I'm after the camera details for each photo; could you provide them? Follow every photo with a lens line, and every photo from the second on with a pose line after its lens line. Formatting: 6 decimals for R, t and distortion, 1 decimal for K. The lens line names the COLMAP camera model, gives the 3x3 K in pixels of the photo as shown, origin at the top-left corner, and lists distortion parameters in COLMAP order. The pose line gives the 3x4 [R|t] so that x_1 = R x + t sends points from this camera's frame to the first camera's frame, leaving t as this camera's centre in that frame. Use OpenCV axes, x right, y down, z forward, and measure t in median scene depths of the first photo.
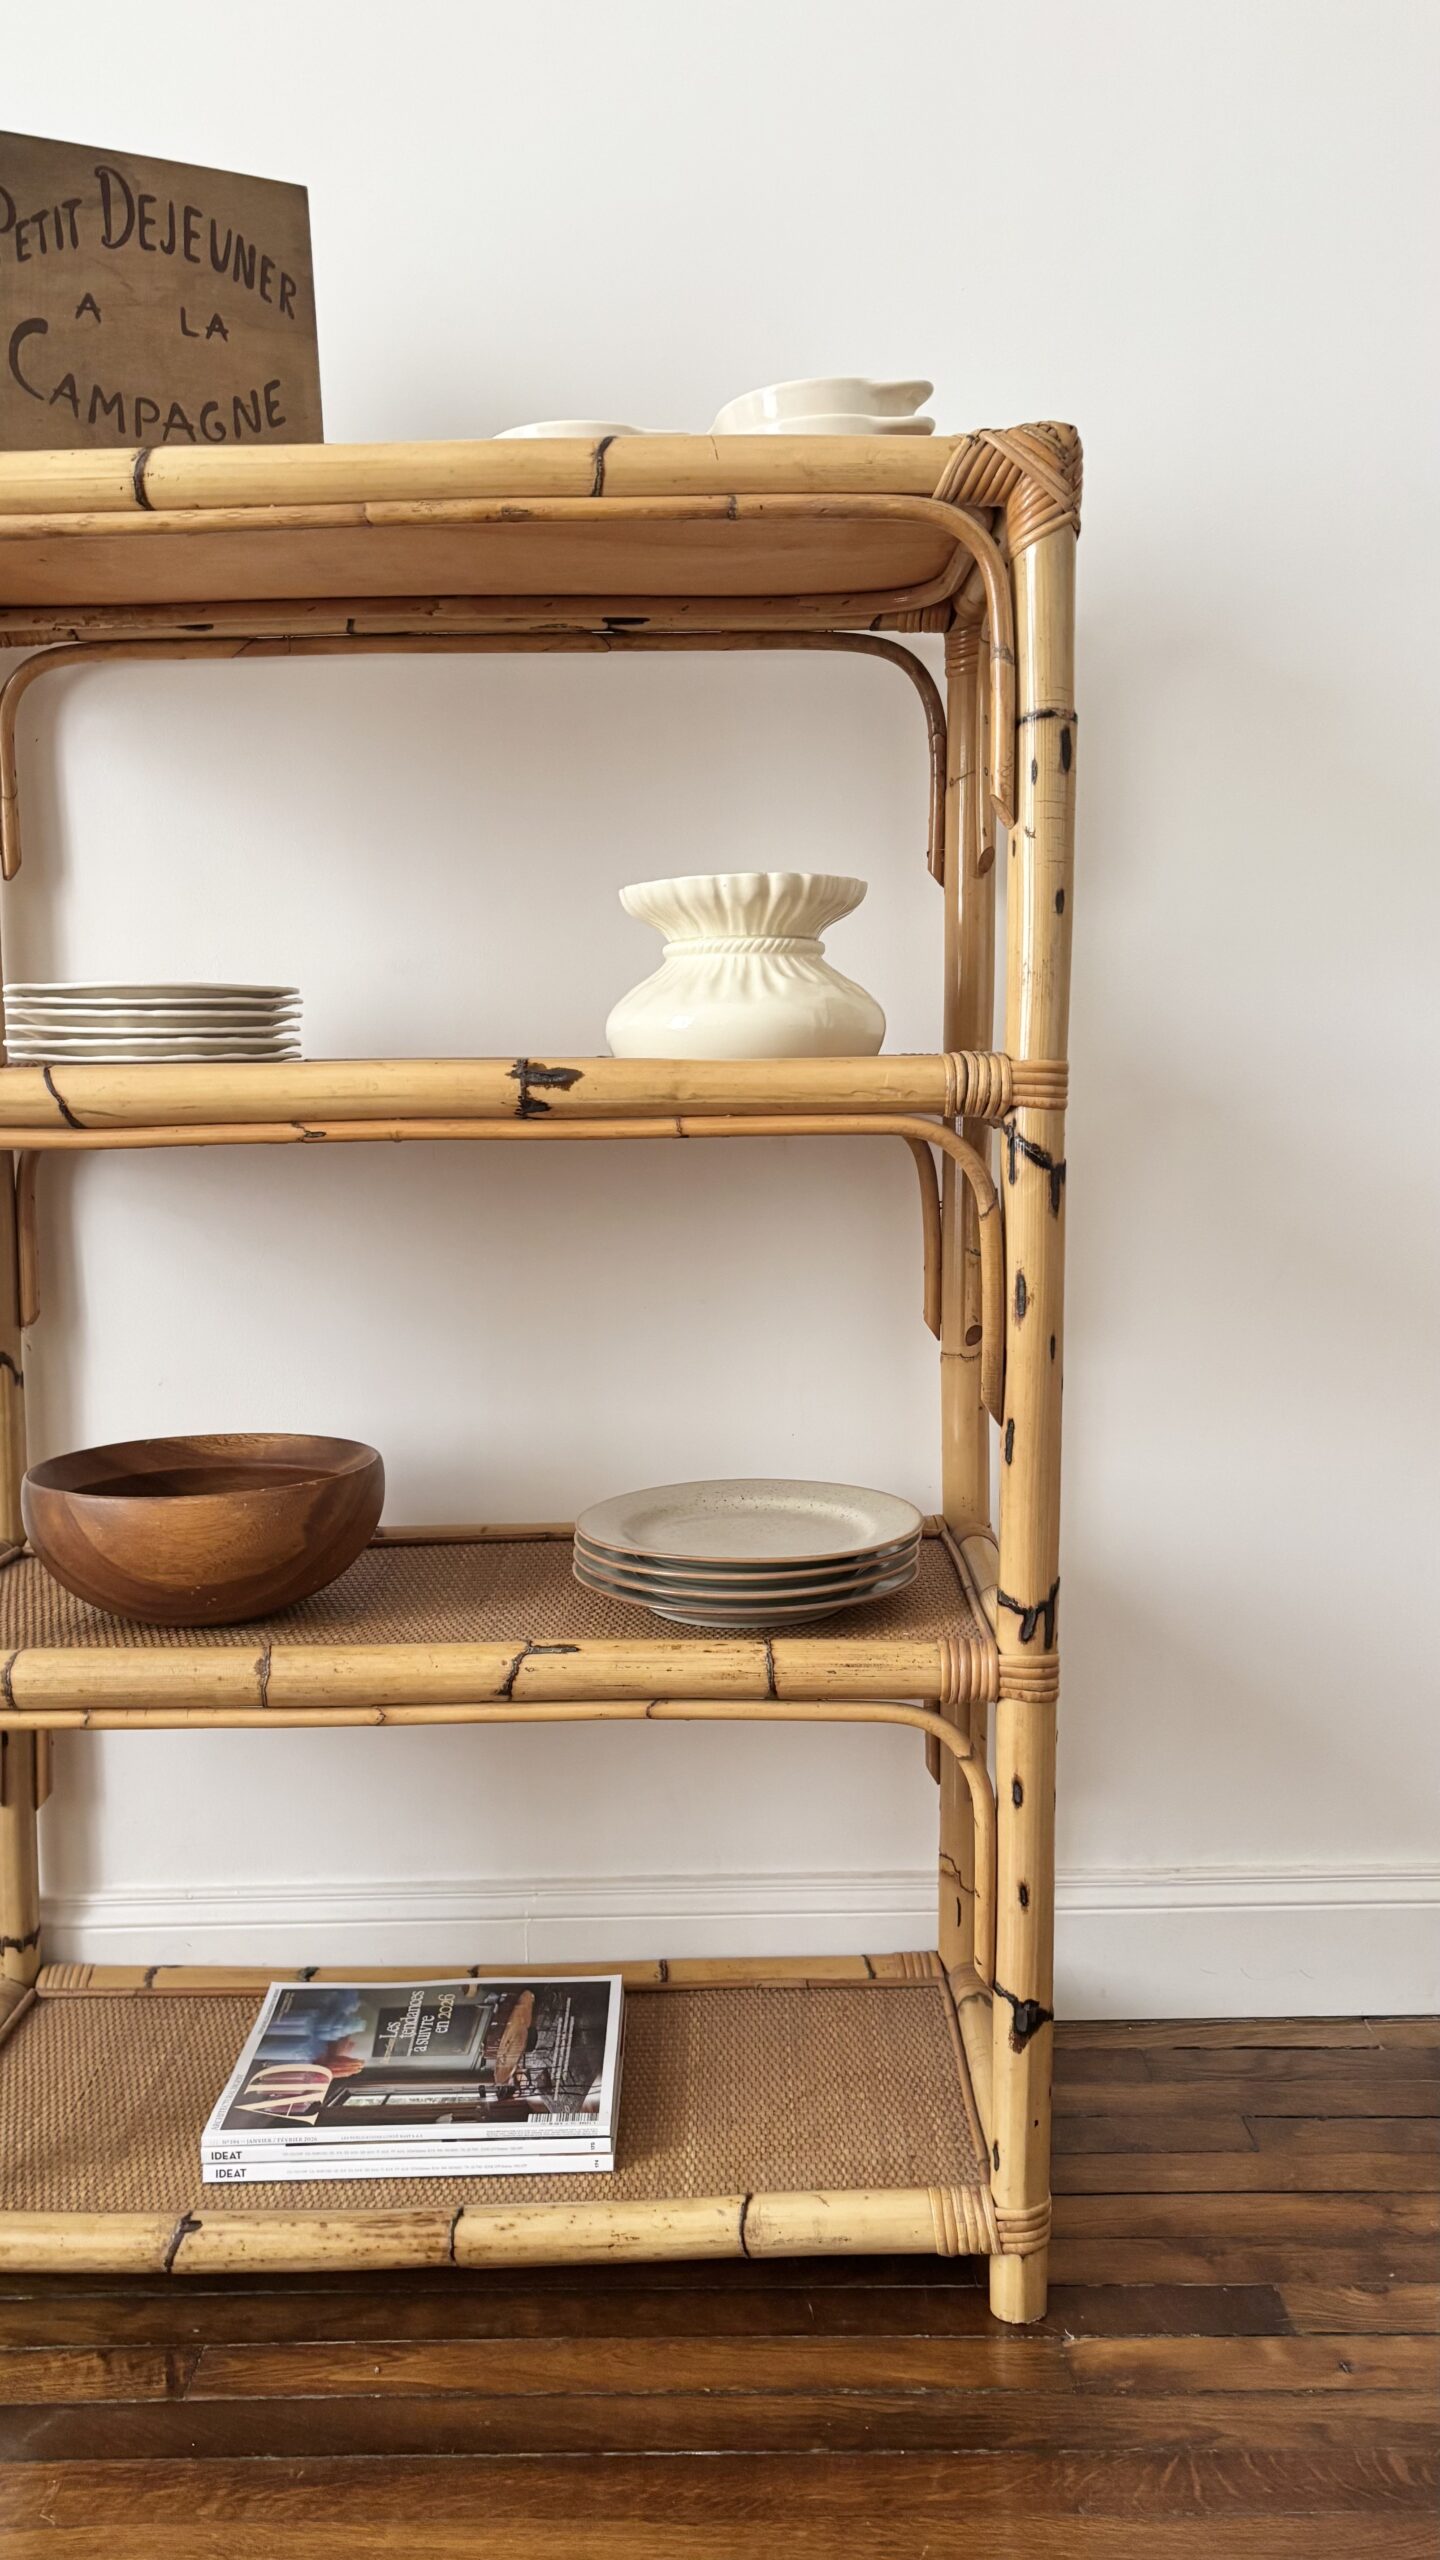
lens RADIAL K [[1940.1, 0, 856.6], [0, 1940.1, 1476.1], [0, 0, 1]] dist [0.008721, -0.018532]
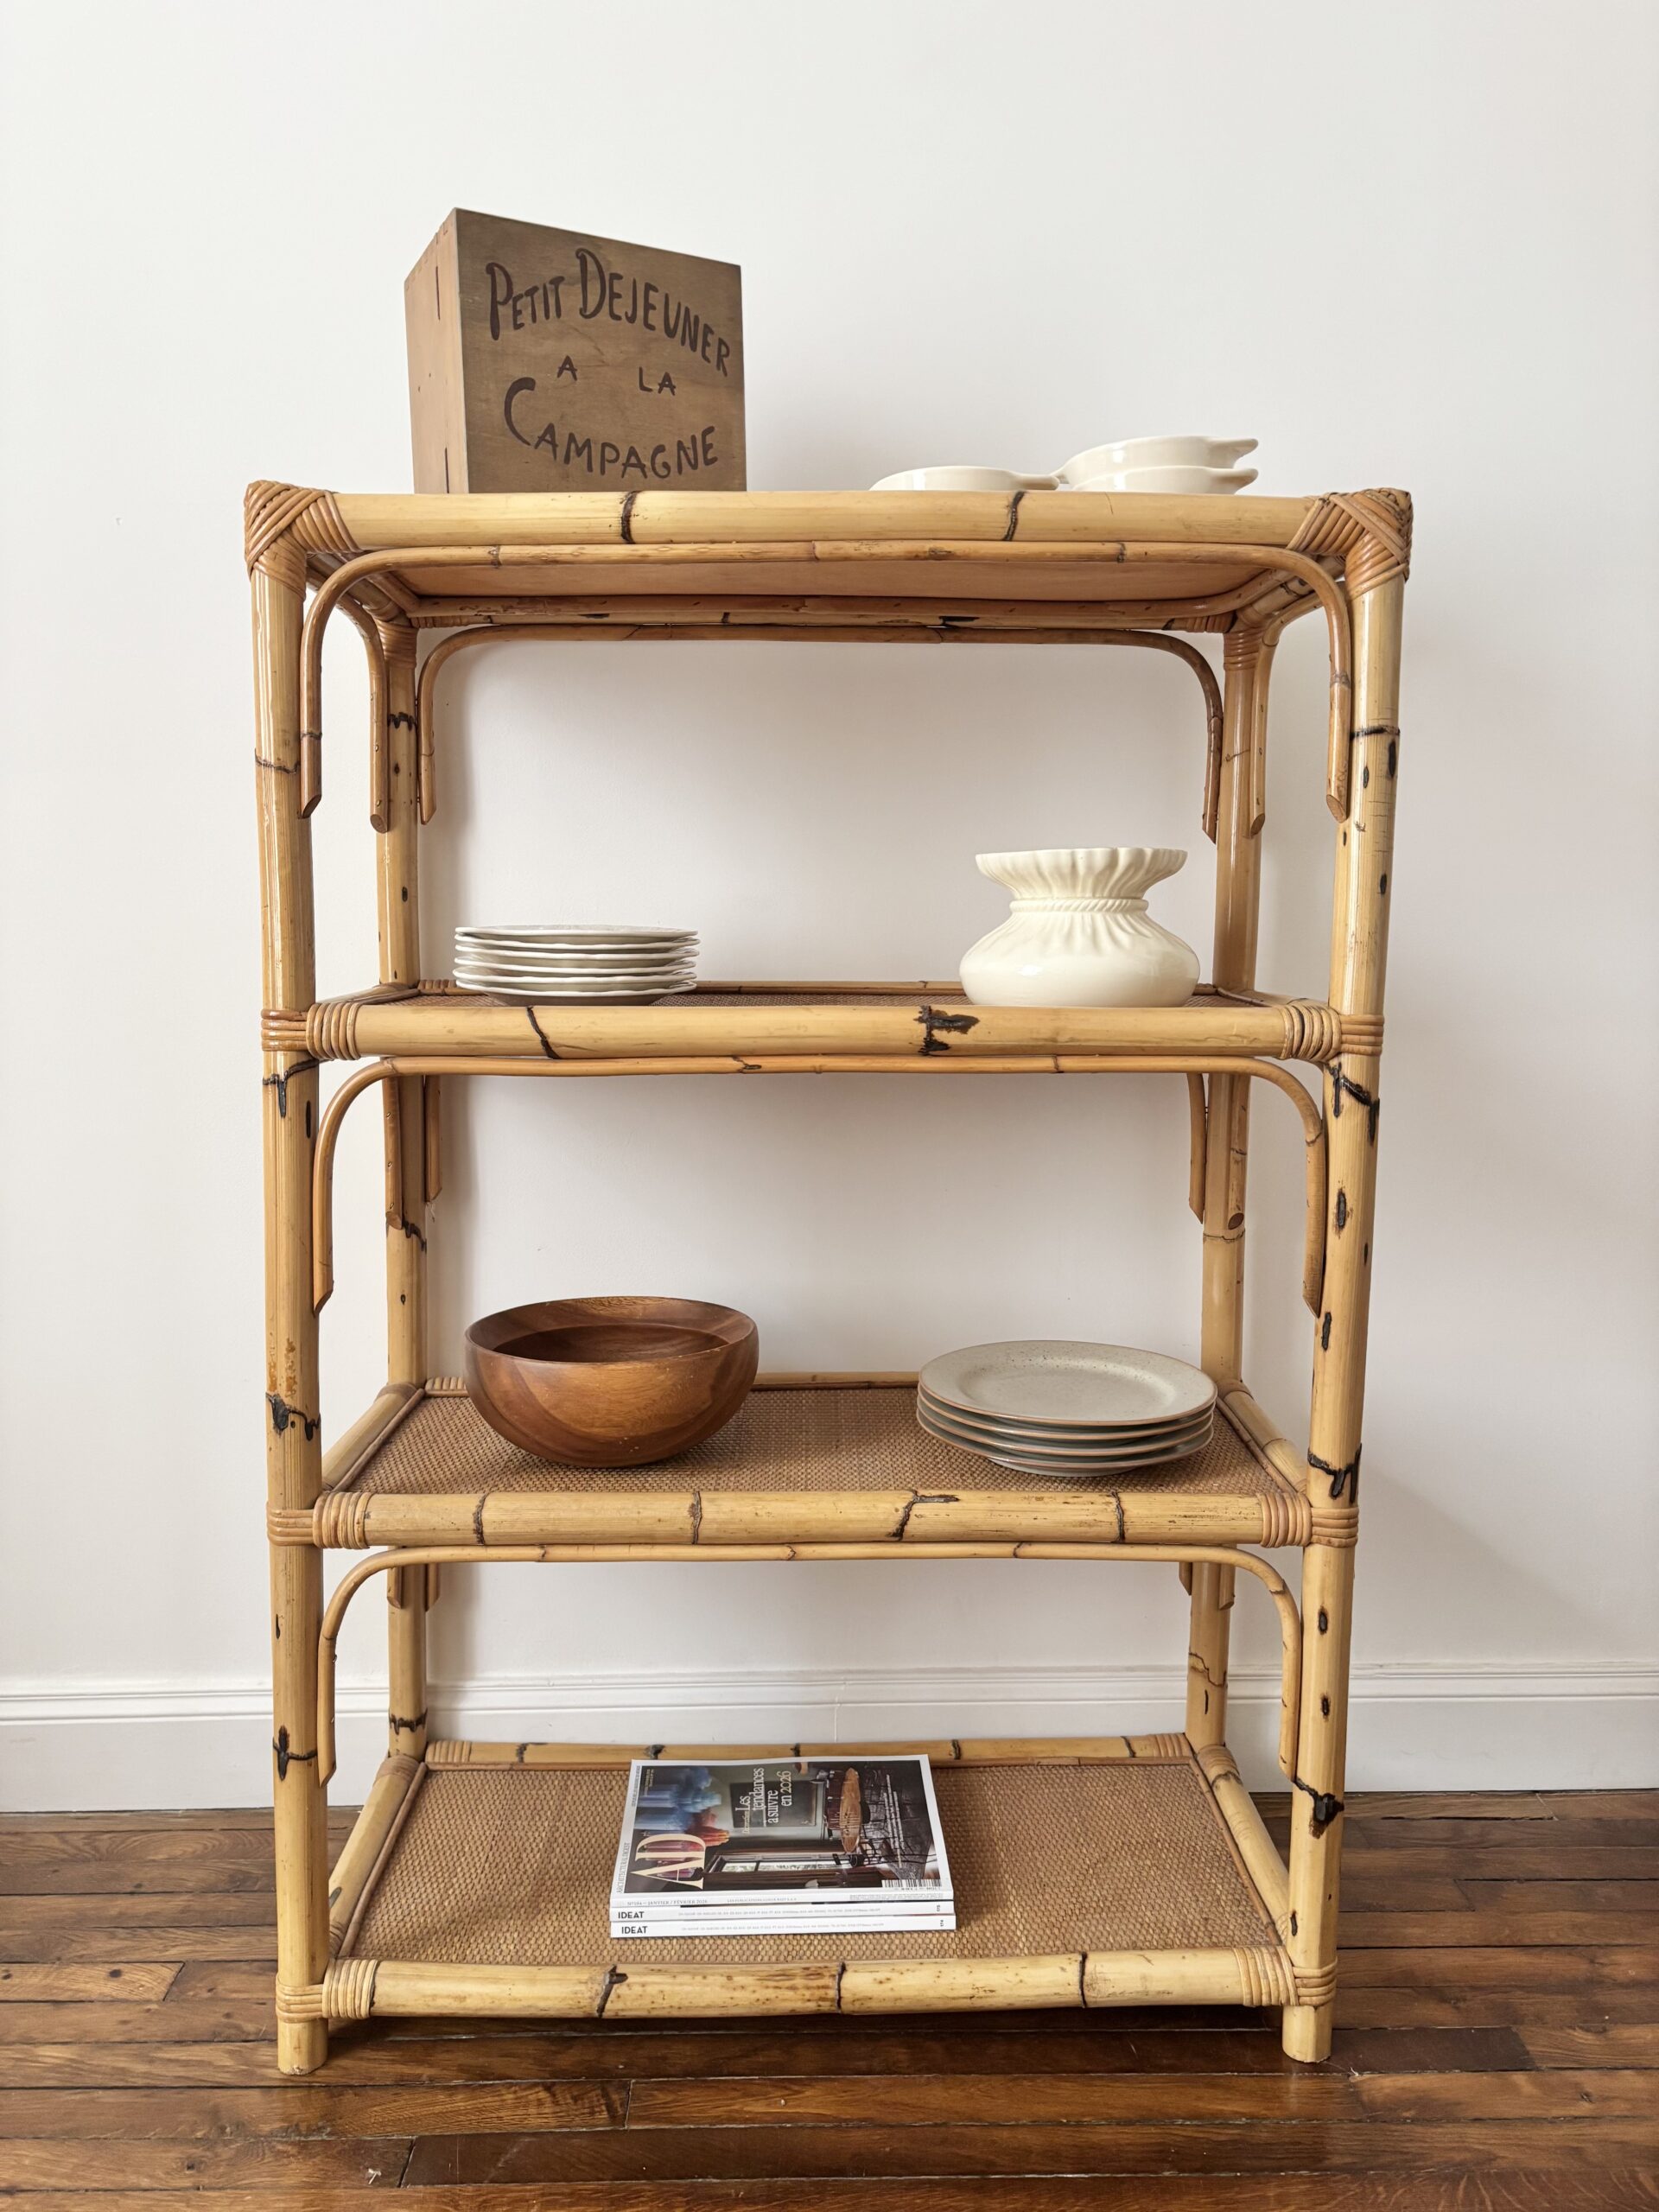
lens RADIAL K [[1680.7, 0, 864.7], [0, 1680.7, 1243.3], [0, 0, 1]] dist [-0.008912, -0.018441]
pose [[0.999722, 0.013038, 0.019656, -0.219079], [-0.013031, 0.999915, -0.000477, -0.065223], [-0.019661, 0.000221, 0.999807, -0.028083]]
